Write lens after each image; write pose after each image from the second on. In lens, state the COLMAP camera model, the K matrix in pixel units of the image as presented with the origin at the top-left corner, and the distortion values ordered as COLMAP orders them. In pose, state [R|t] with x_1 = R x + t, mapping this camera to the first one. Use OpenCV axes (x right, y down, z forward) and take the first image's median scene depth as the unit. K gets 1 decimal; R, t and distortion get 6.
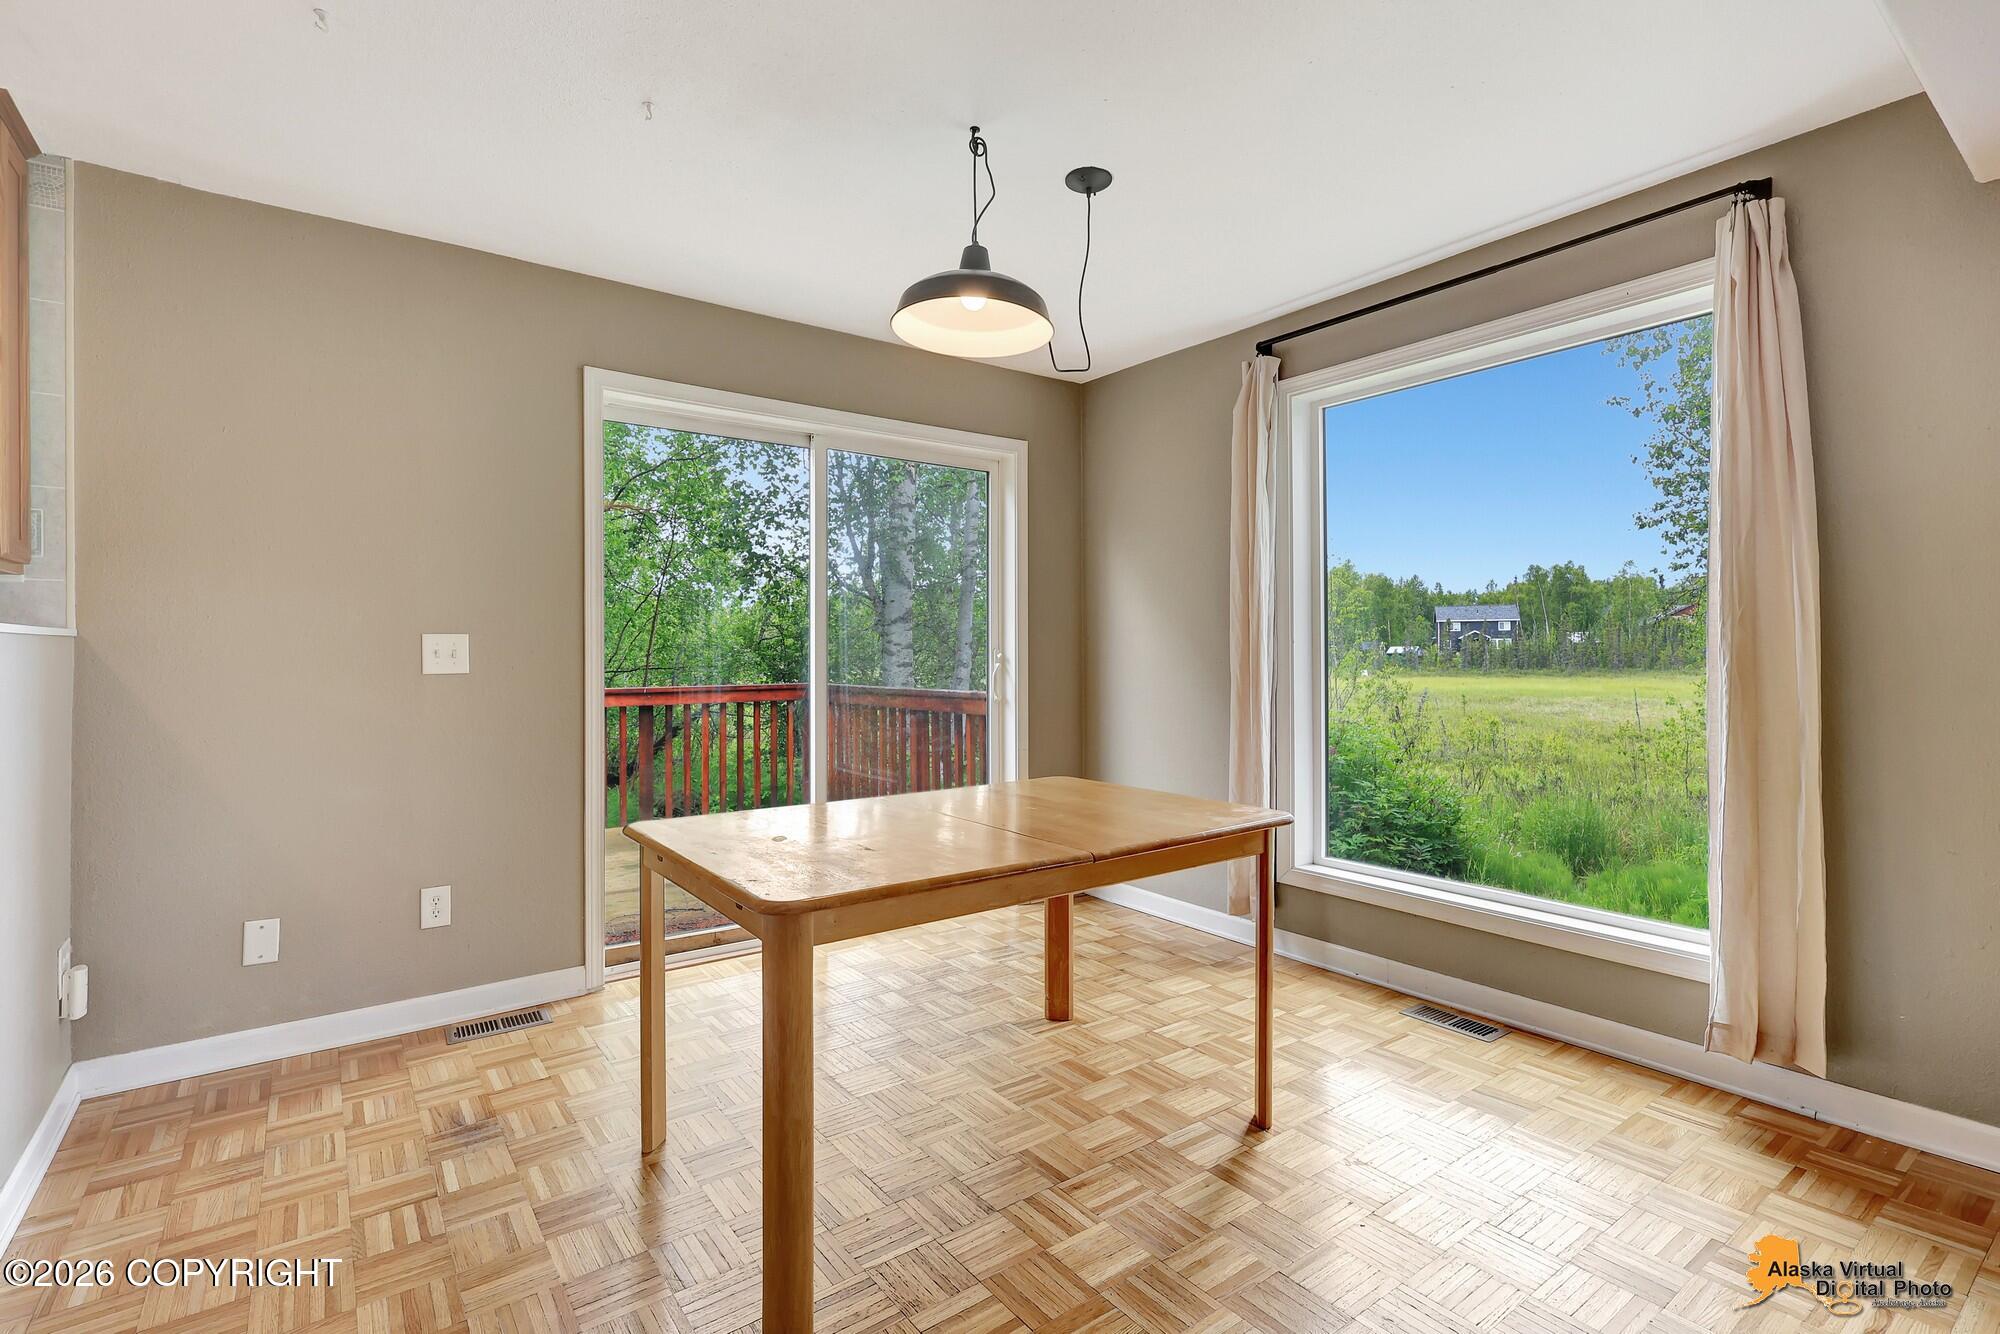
lens RADIAL K [[927.0, 0, 1001.5], [0, 927.0, 660.3], [0, 0, 1]] dist [0.000462, 0.000116]
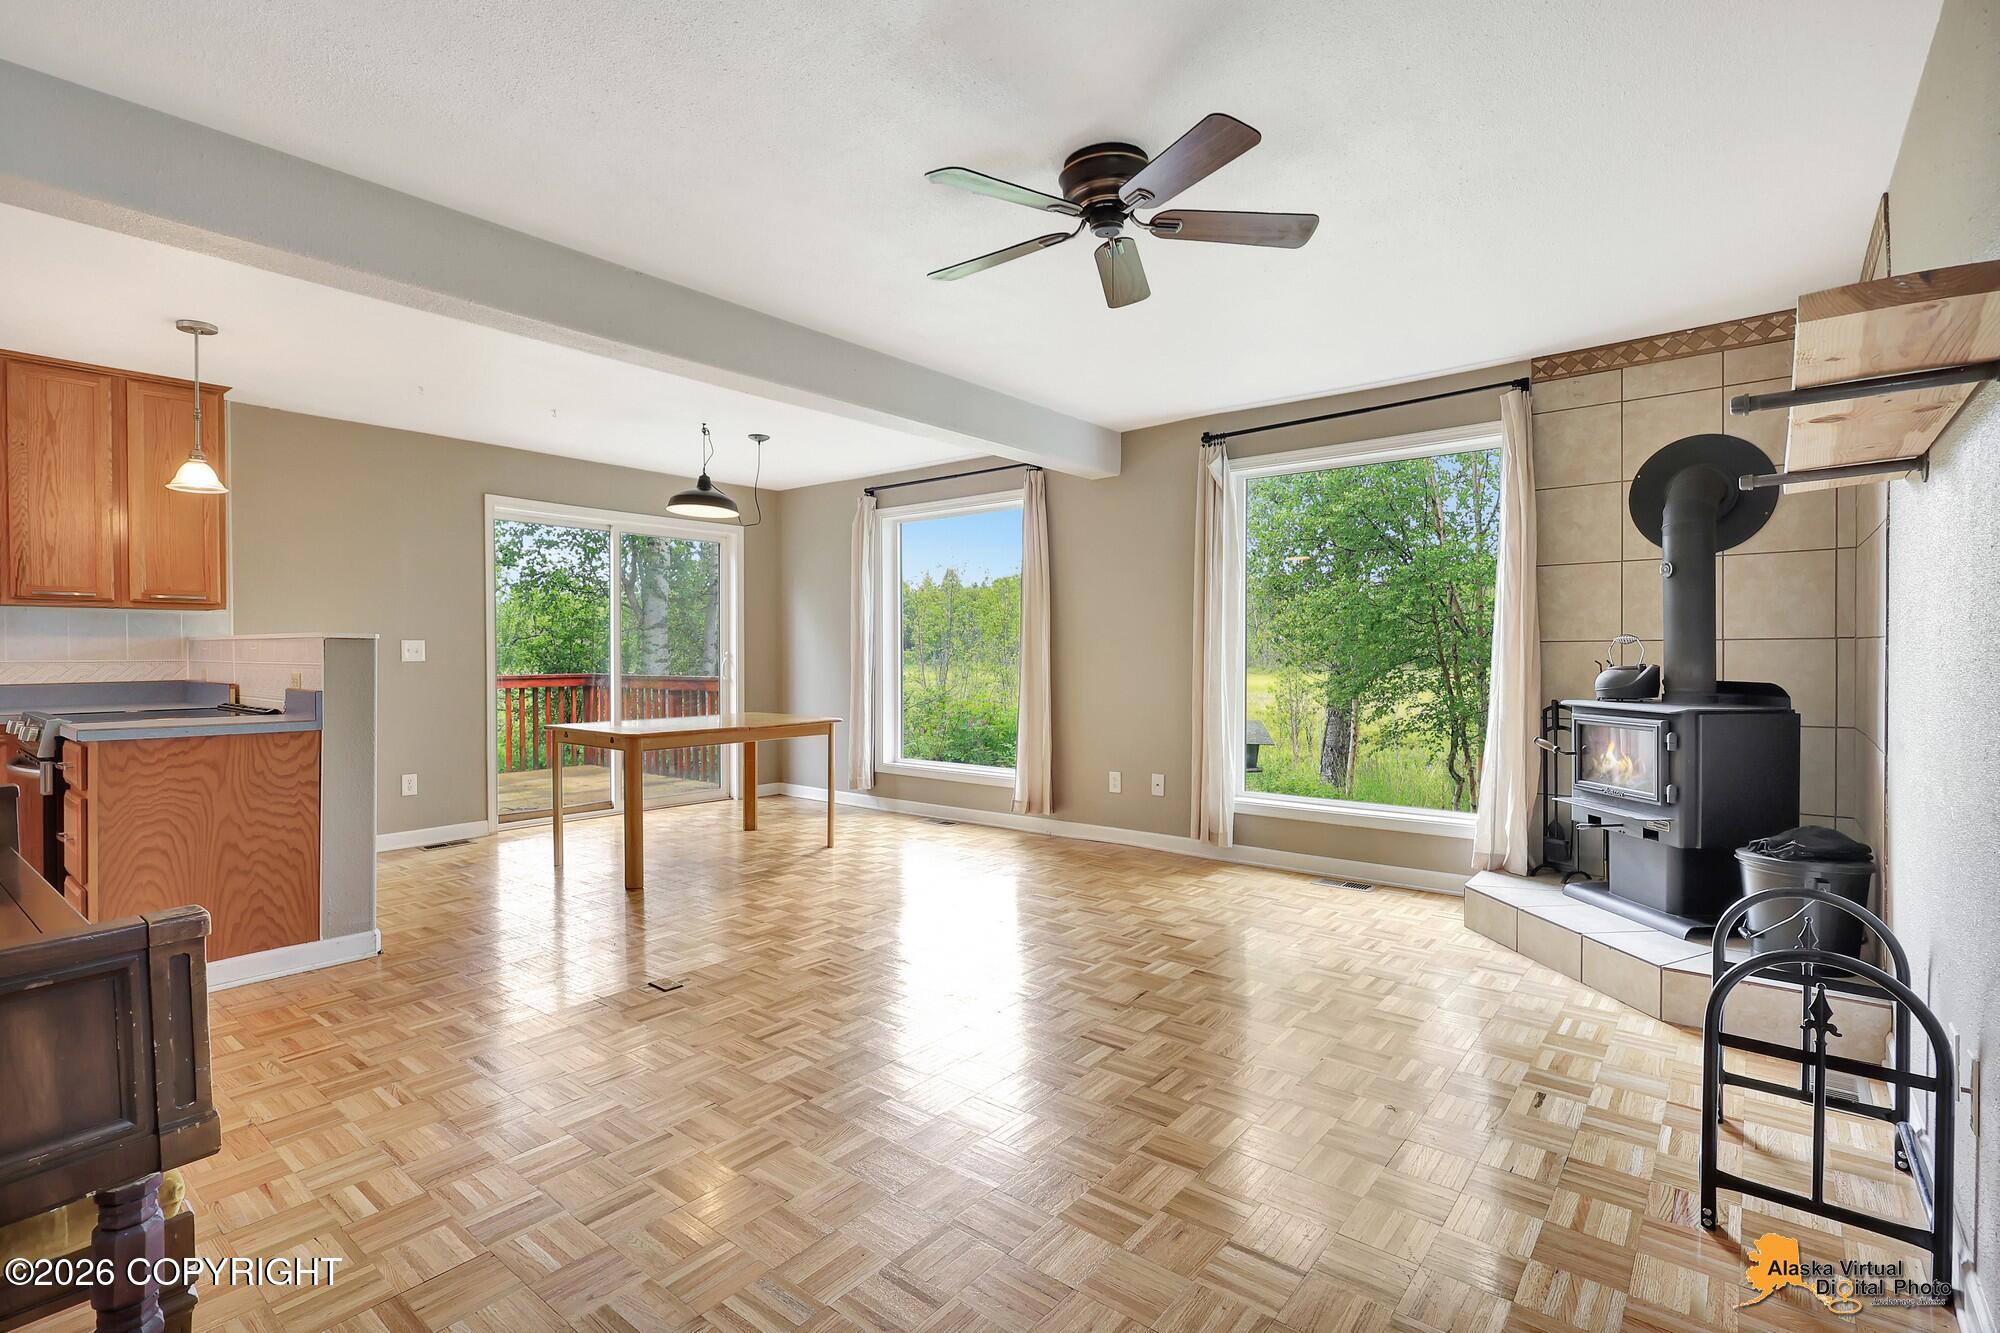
lens RADIAL K [[927.0, 0, 1004.3], [0, 927.0, 665.6], [0, 0, 1]] dist [0.000462, 0.000116]
pose [[0.966597, 0.000066, 0.256303, 0.065622], [-0.001790, 0.999977, 0.006494, 0.006925], [-0.256297, -0.006736, 0.966575, -0.916963]]
